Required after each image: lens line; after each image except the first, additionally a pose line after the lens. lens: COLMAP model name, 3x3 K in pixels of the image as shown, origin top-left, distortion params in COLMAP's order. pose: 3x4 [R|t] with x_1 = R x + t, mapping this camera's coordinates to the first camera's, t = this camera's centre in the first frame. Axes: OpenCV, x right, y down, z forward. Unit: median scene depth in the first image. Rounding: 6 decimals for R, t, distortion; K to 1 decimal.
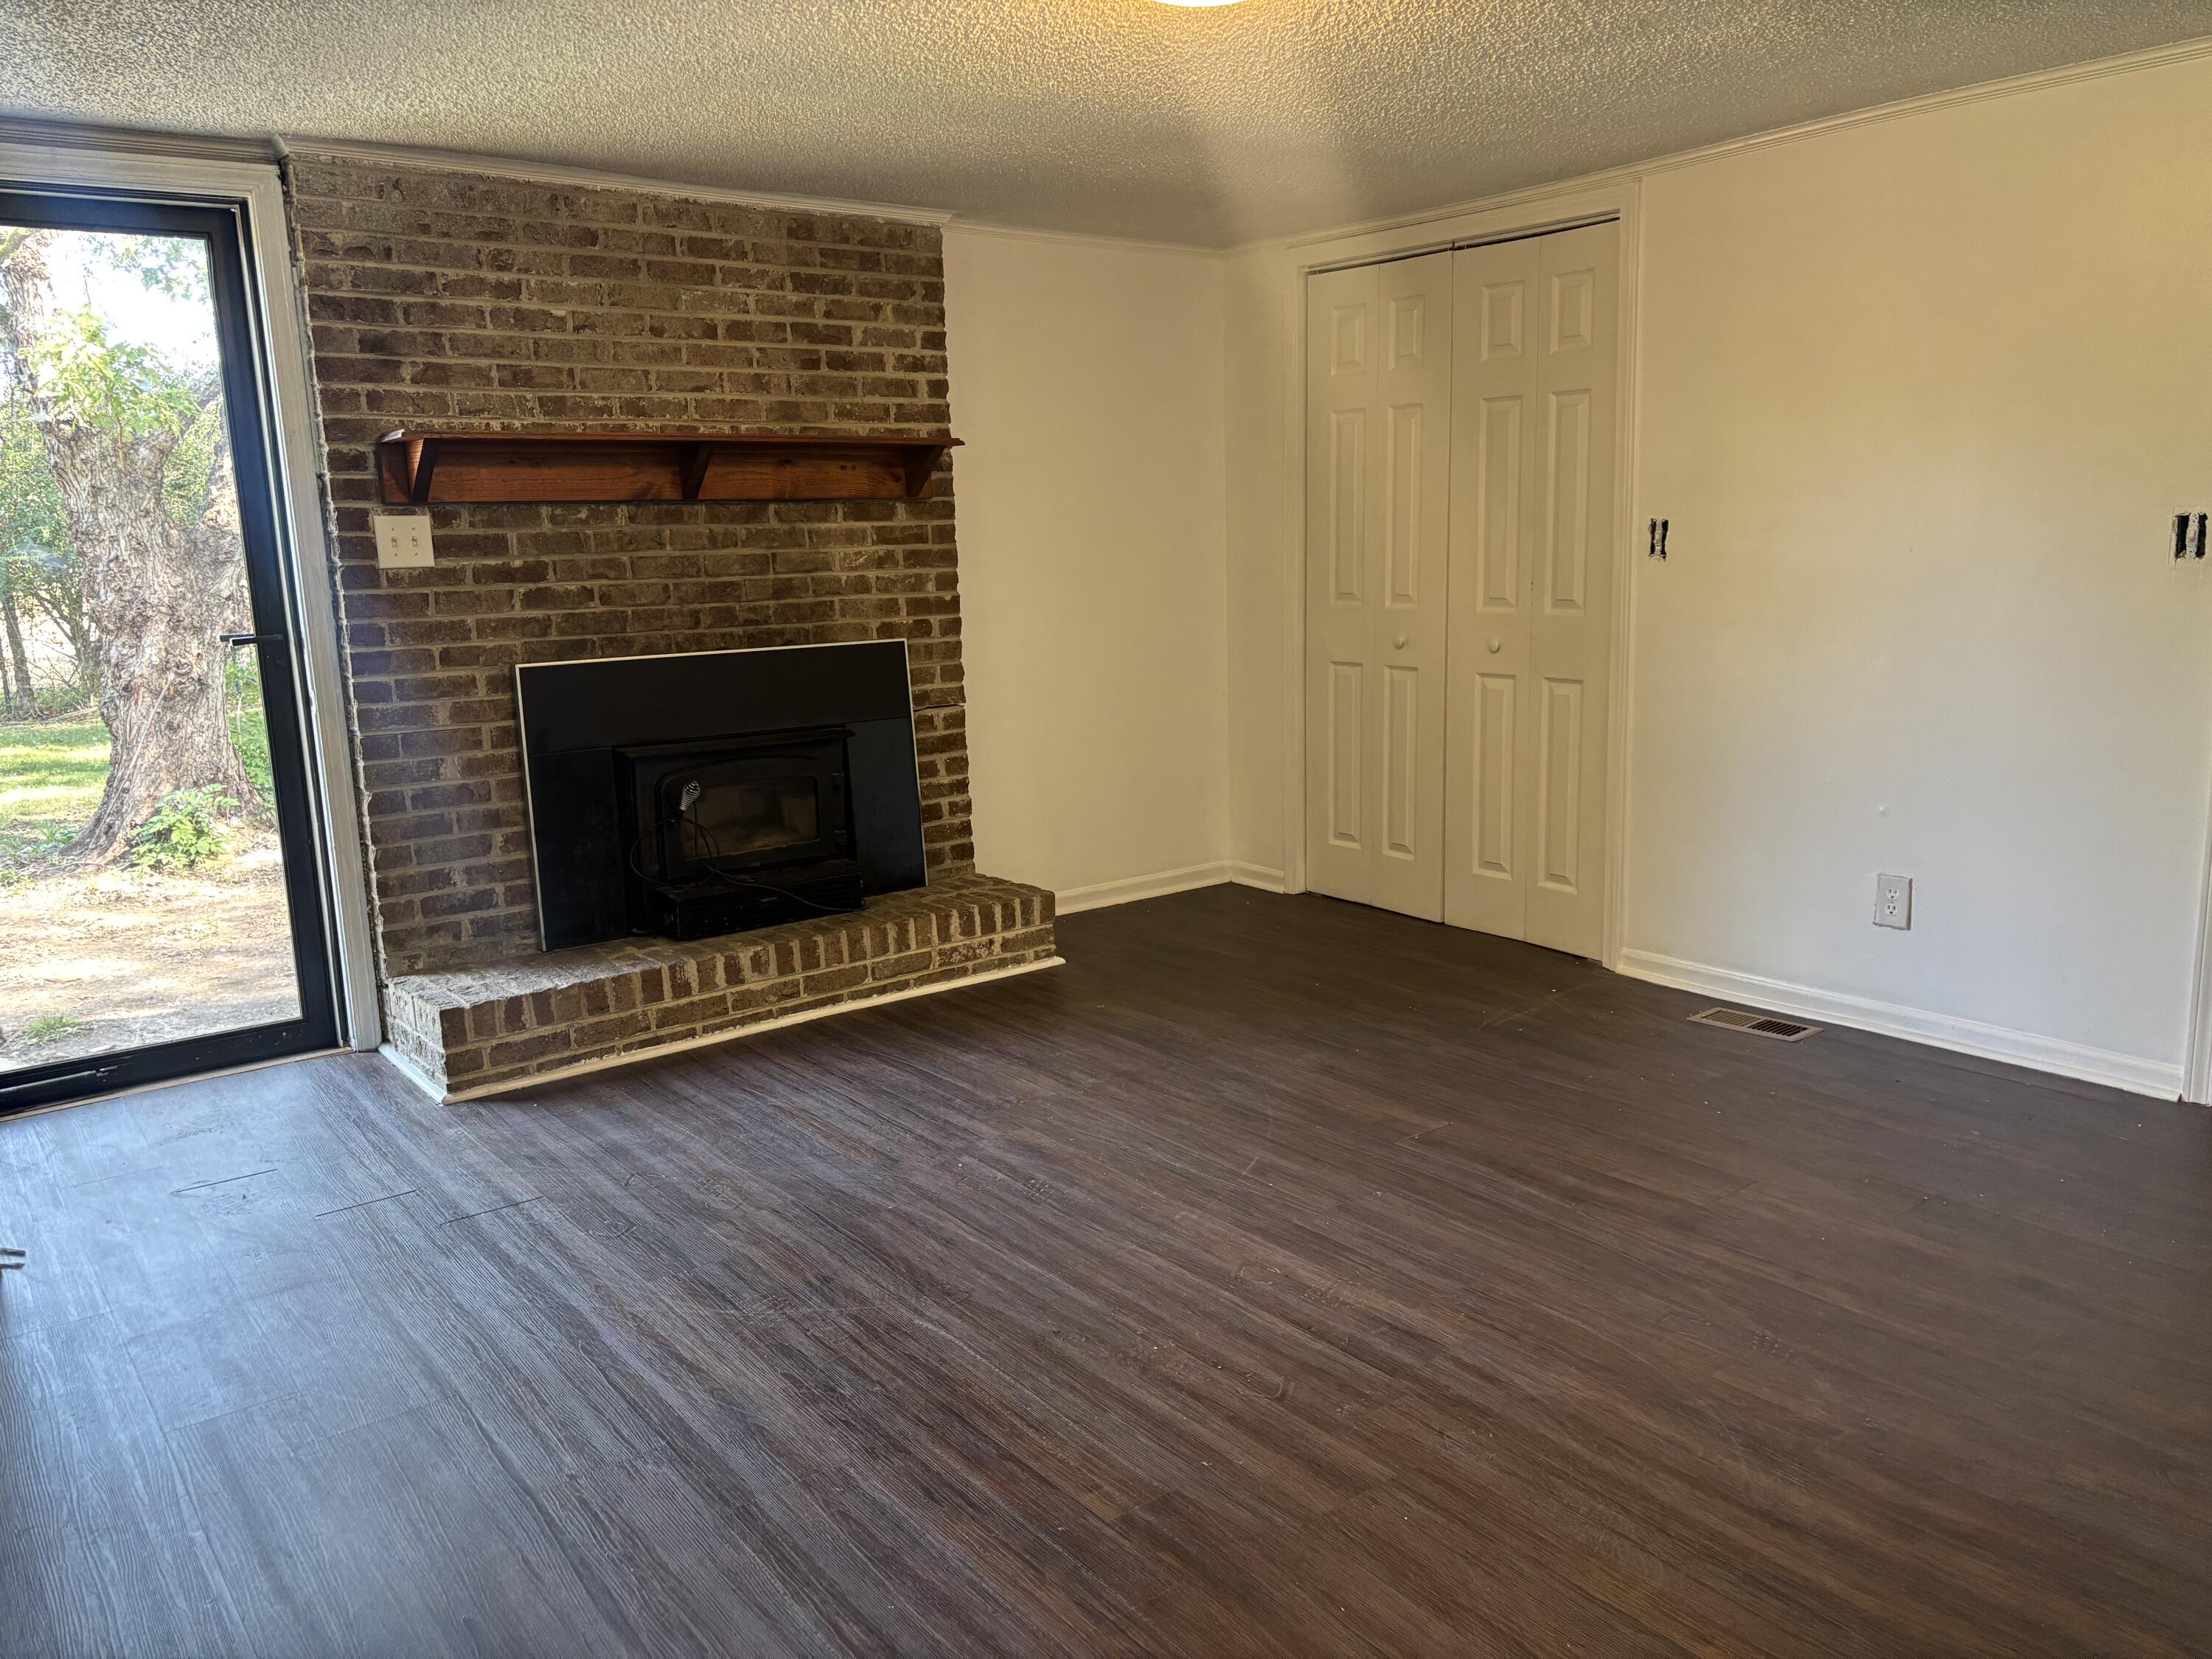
lens RADIAL K [[1665.3, 0, 1111.6], [0, 1665.3, 883.0], [0, 0, 1]] dist [0.066022, -0.073466]
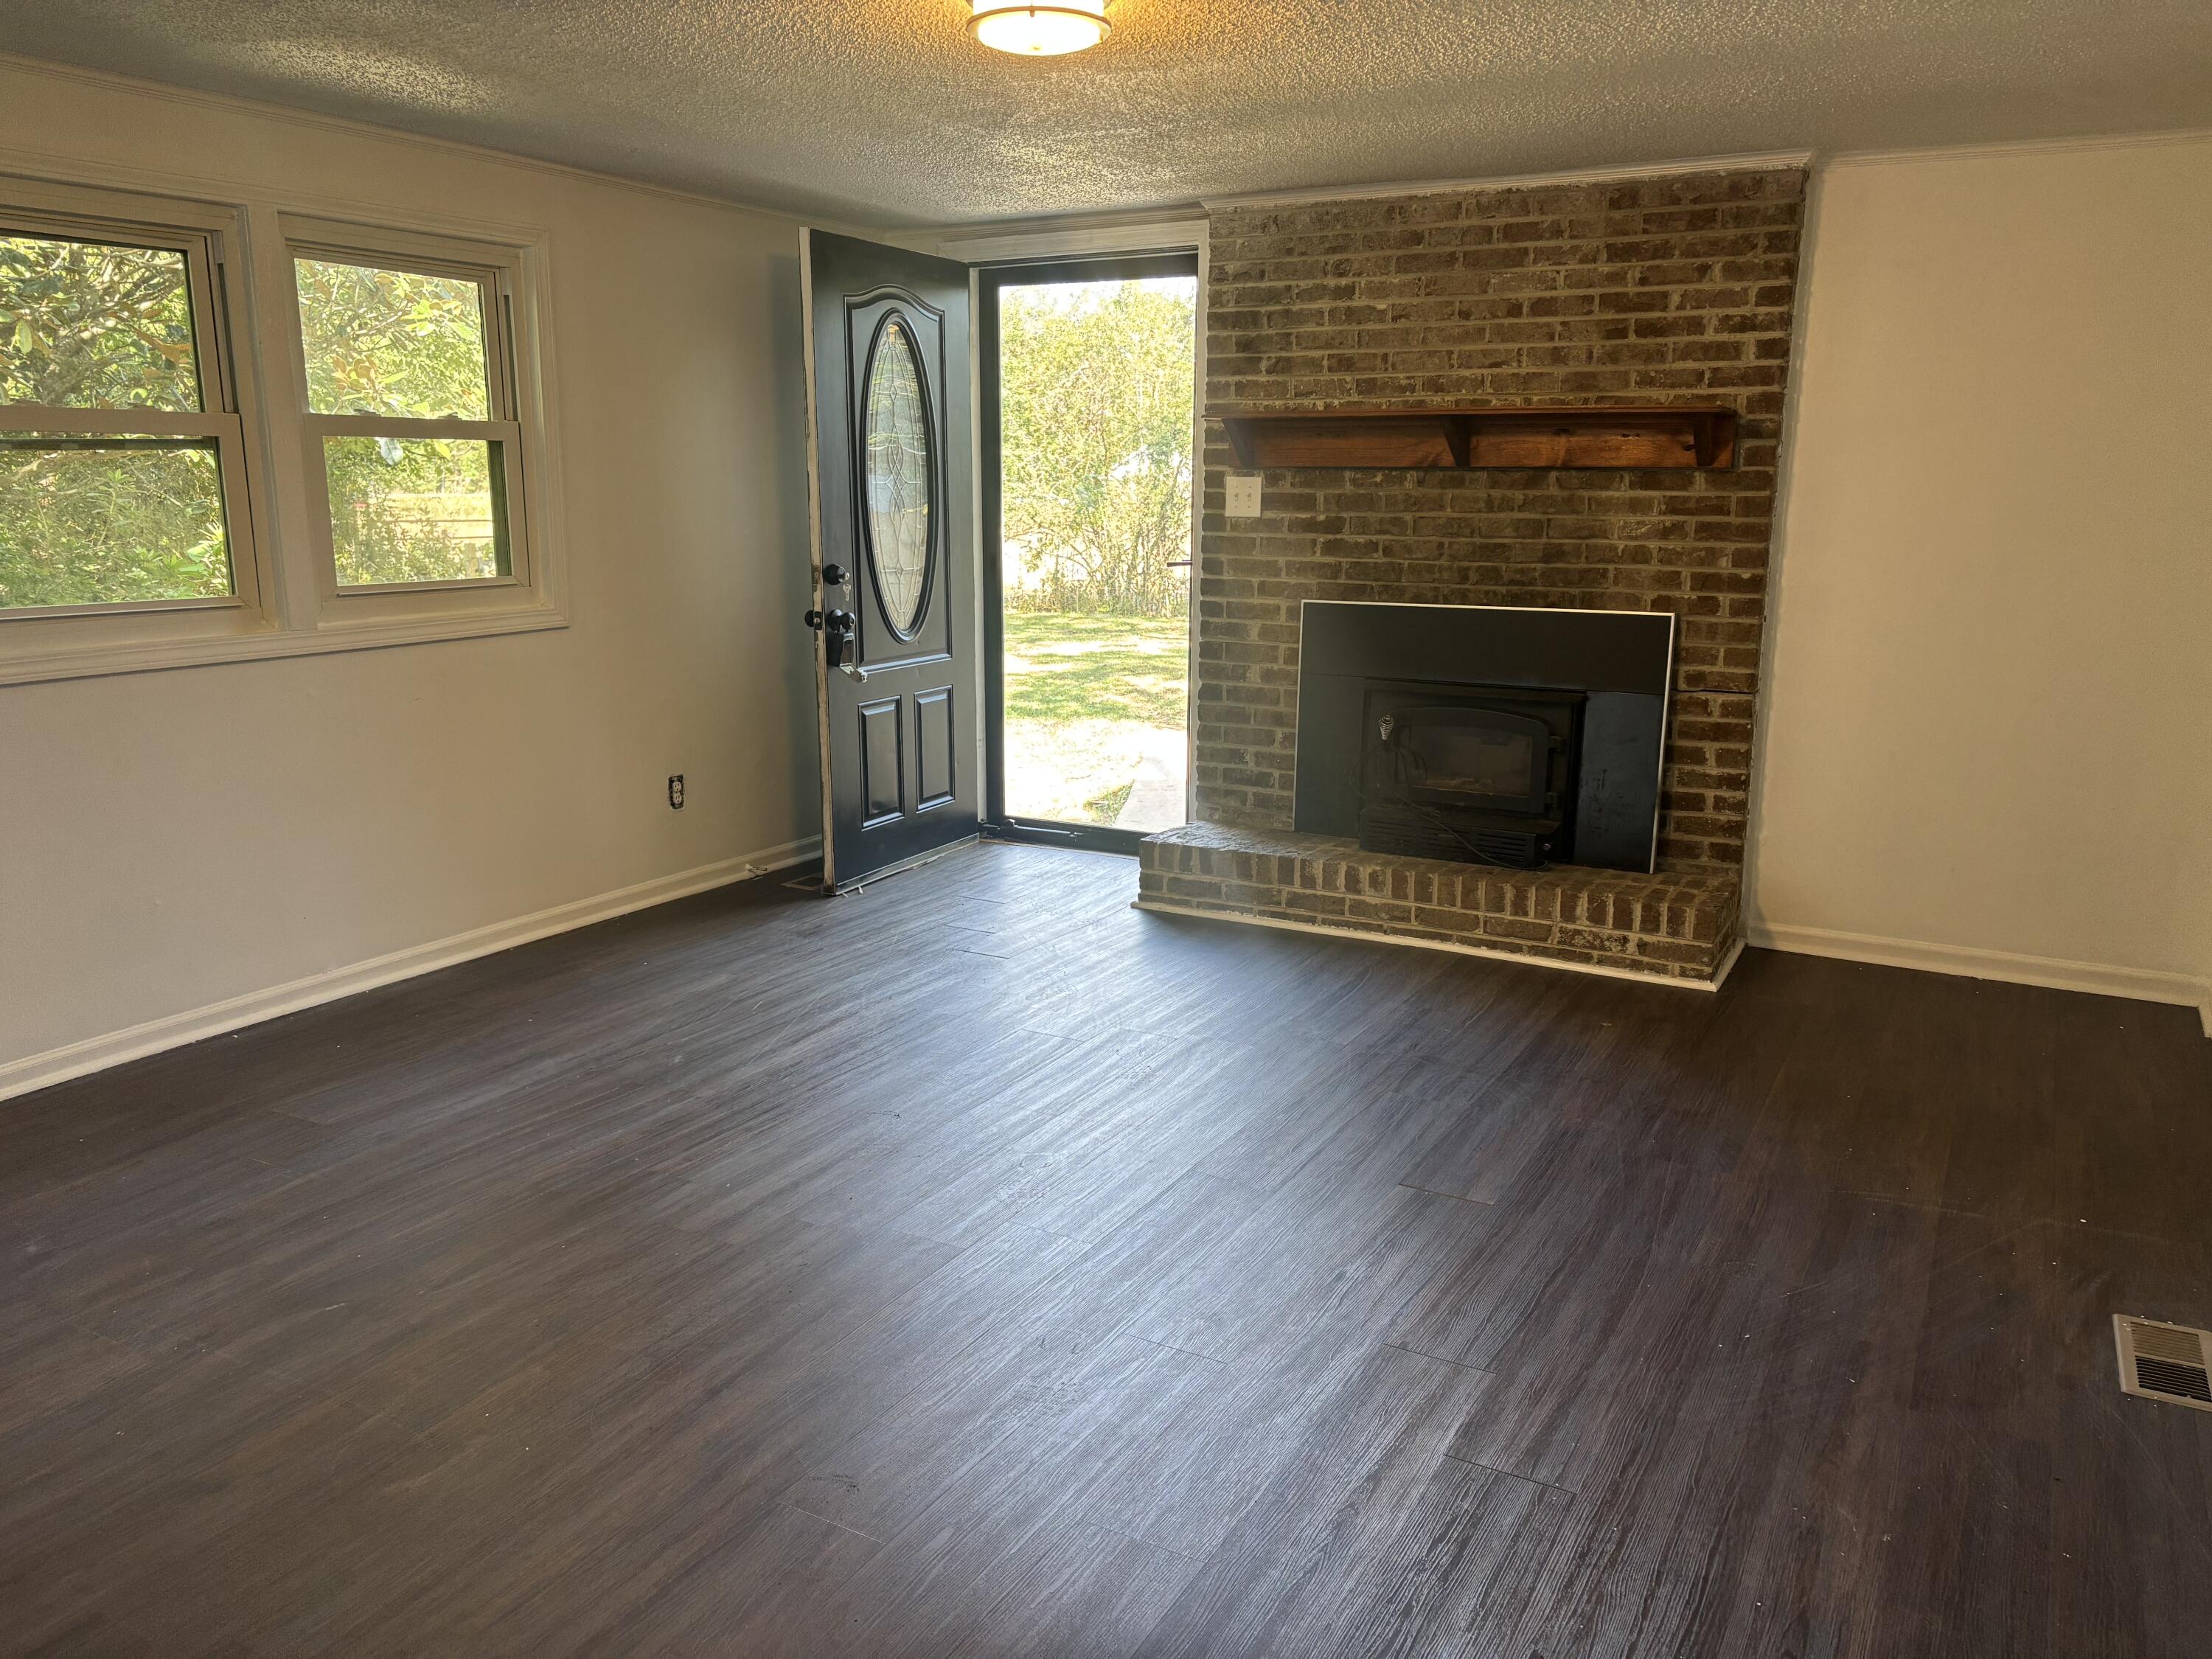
lens RADIAL K [[1660.7, 0, 1111.2], [0, 1660.7, 874.0], [0, 0, 1]] dist [0.171745, -0.384493]
pose [[0.387565, 0.242266, -0.889438, 0.714495], [-0.213865, 0.962154, 0.168882, -0.107812], [0.896691, 0.124767, 0.424709, 0.352438]]
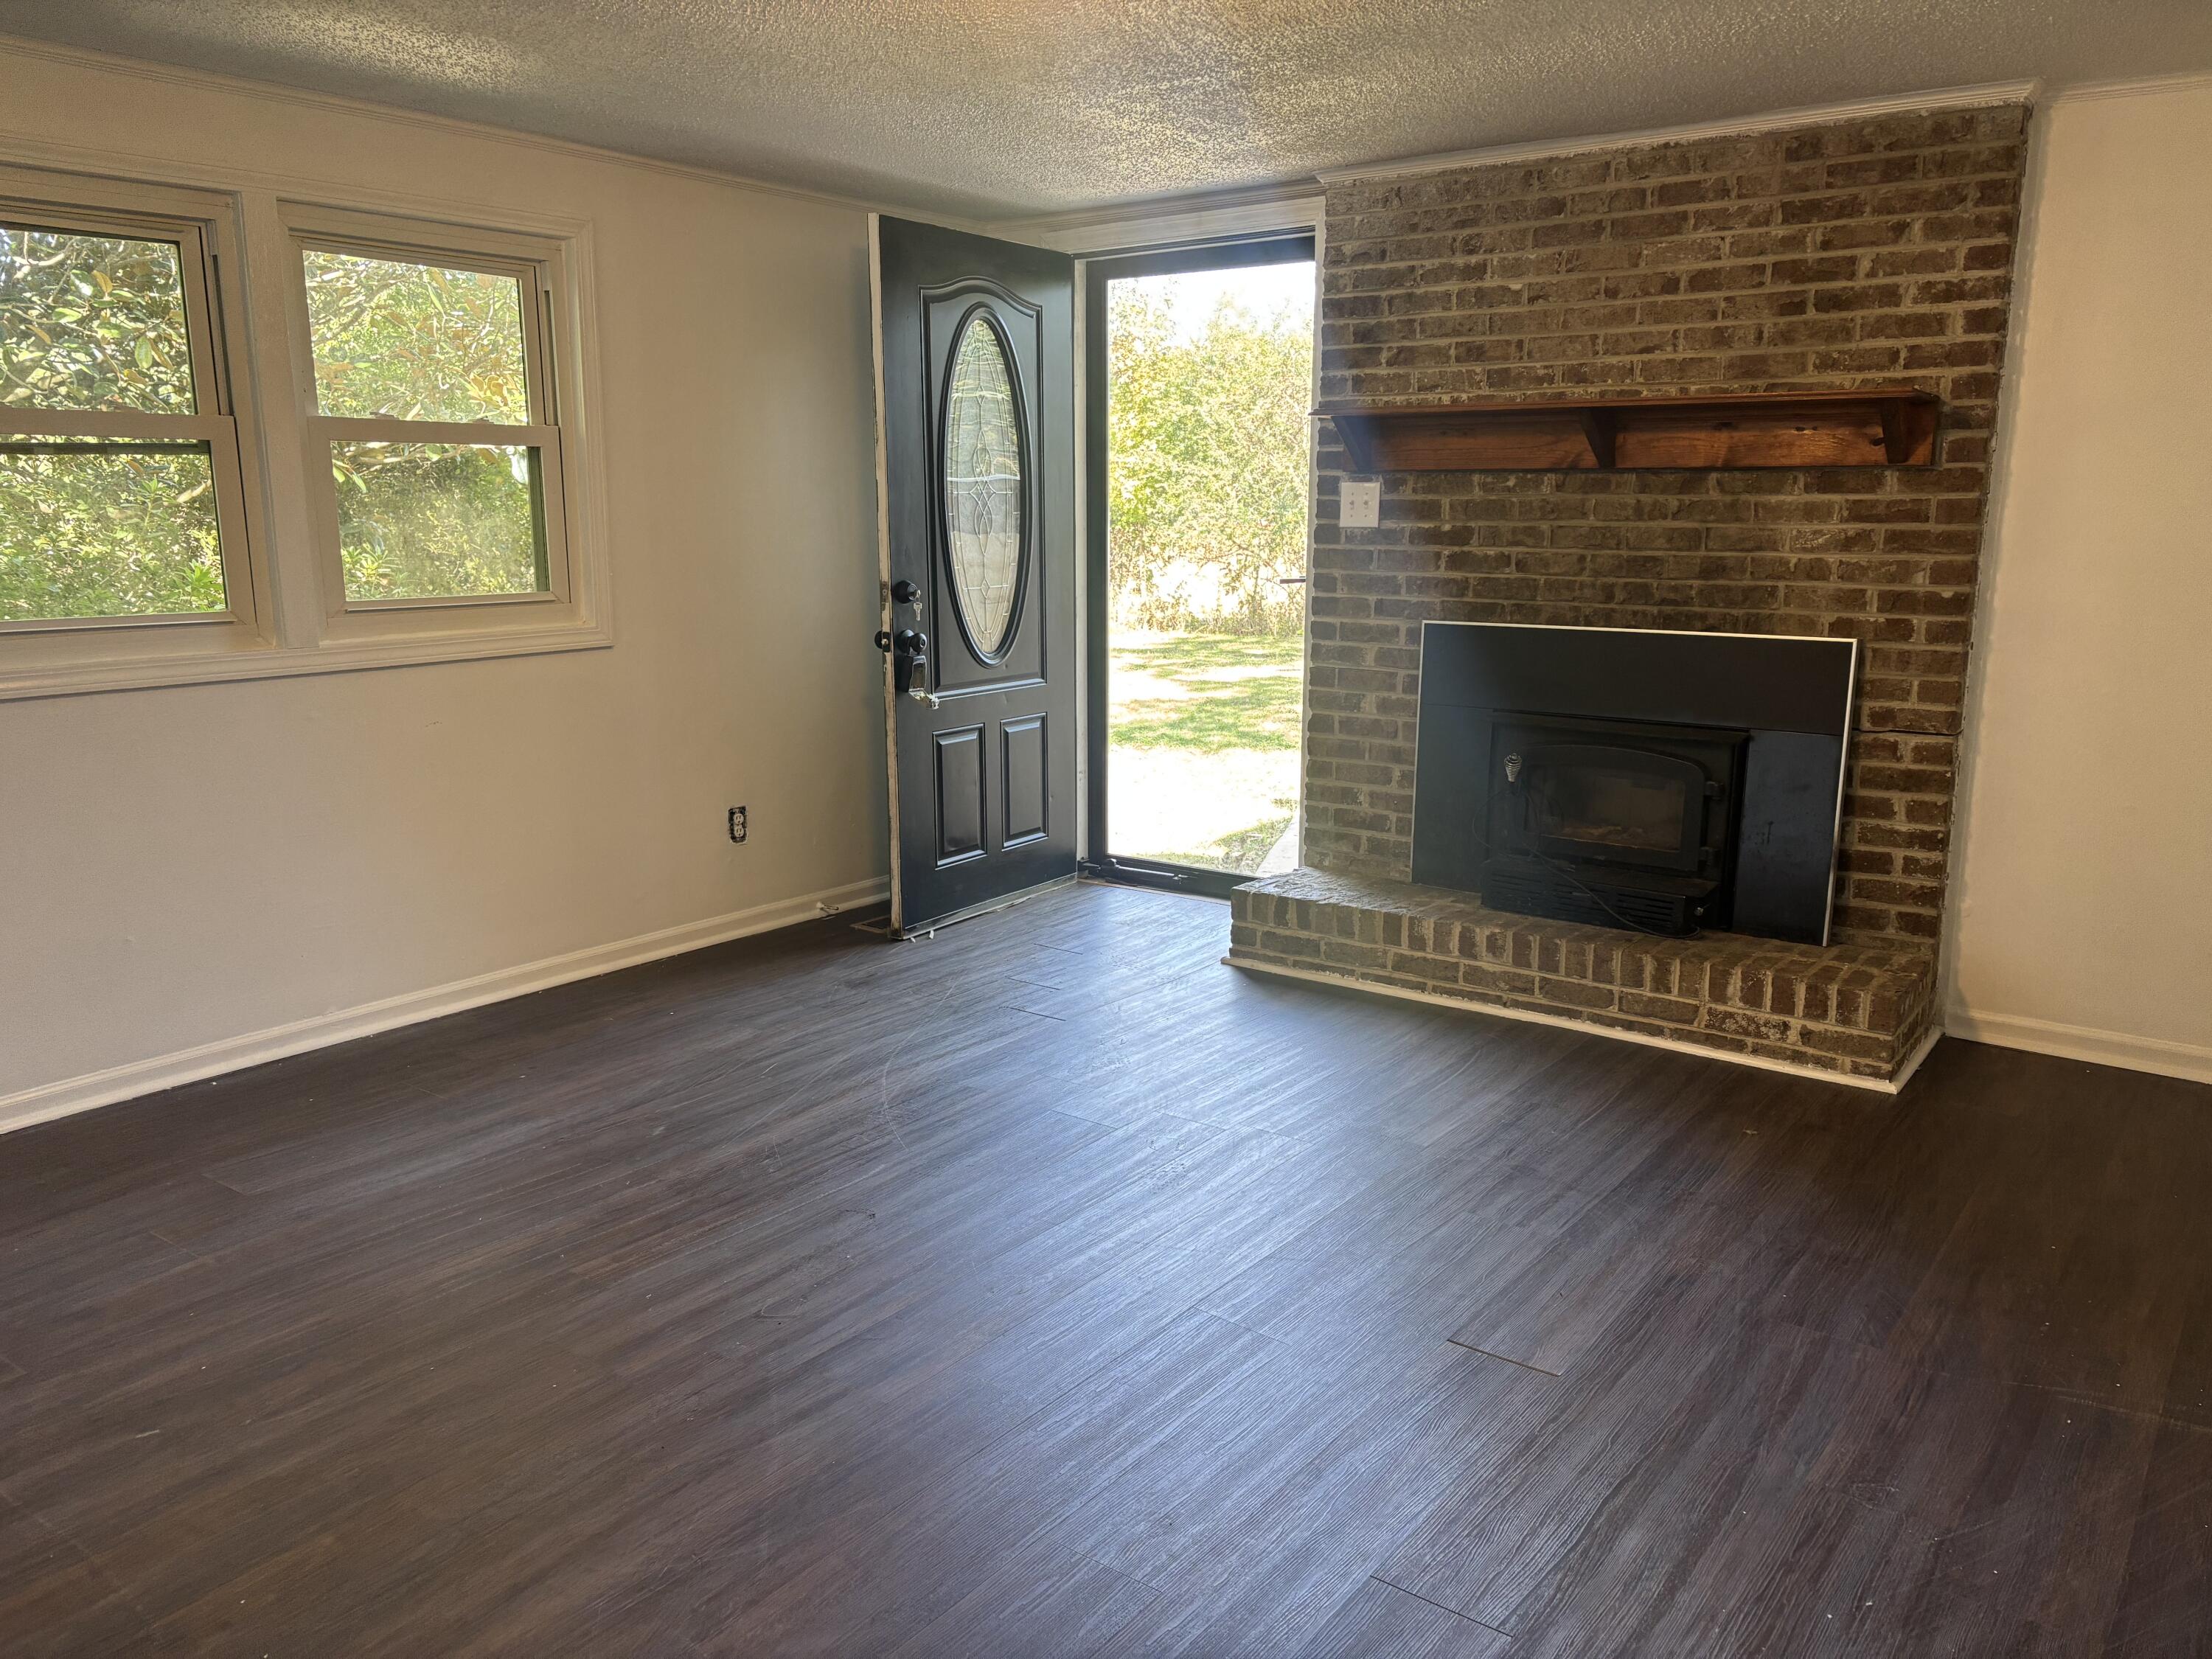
lens RADIAL K [[1665.3, 0, 1111.6], [0, 1665.3, 883.0], [0, 0, 1]] dist [0.066022, -0.073466]
pose [[0.263945, 0.242762, -0.933488, 0.626262], [-0.214916, 0.958280, 0.188441, -0.121533], [0.940289, 0.150883, 0.305107, 0.477781]]
